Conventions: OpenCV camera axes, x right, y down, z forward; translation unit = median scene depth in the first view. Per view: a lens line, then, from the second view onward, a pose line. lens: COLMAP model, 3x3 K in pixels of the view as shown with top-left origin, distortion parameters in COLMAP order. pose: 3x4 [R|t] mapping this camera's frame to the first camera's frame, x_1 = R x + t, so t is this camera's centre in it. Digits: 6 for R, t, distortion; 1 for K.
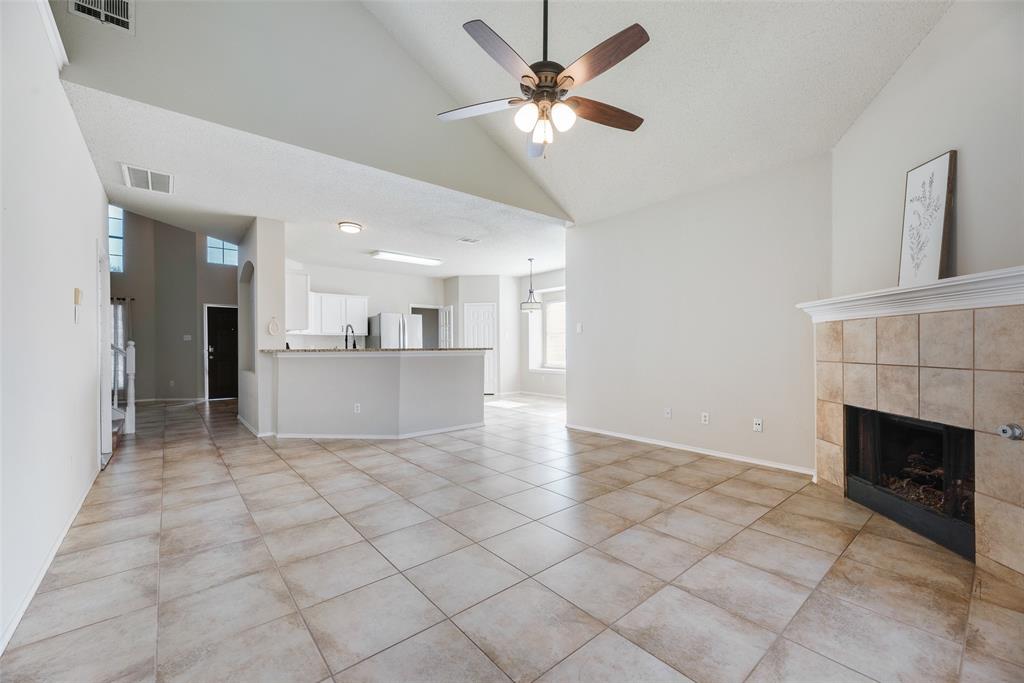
lens RADIAL K [[412.1, 0, 514.2], [0, 412.1, 345.3], [0, 0, 1]] dist [0.003265, 0.000252]
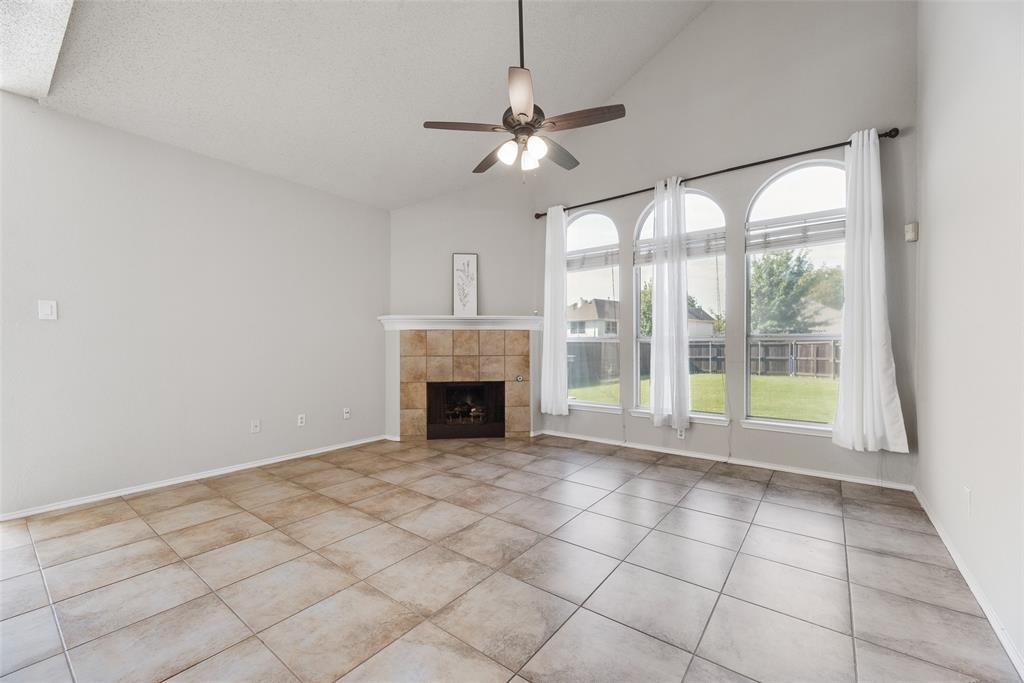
lens RADIAL K [[412.1, 0, 512.3], [0, 412.1, 341.9], [0, 0, 1]] dist [0.003265, 0.000252]
pose [[-0.214310, 0.014411, 0.976659, -0.855108], [0.001389, 0.999895, -0.014449, 0.010325], [-0.976765, -0.001740, -0.214307, 1.033989]]
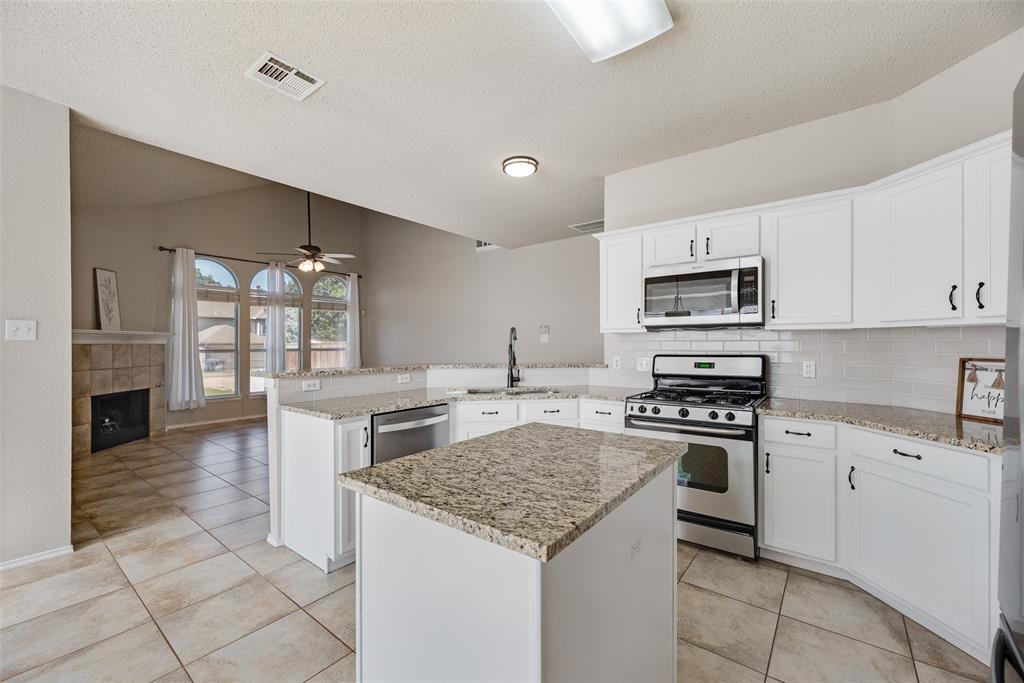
lens RADIAL K [[412.1, 0, 510.9], [0, 412.1, 344.7], [0, 0, 1]] dist [0.003265, 0.000252]
pose [[-0.978120, 0.010809, -0.207760, -0.474133], [0.011012, 0.999939, 0.000181, -0.040321], [0.207749, -0.002111, -0.978180, 2.959107]]
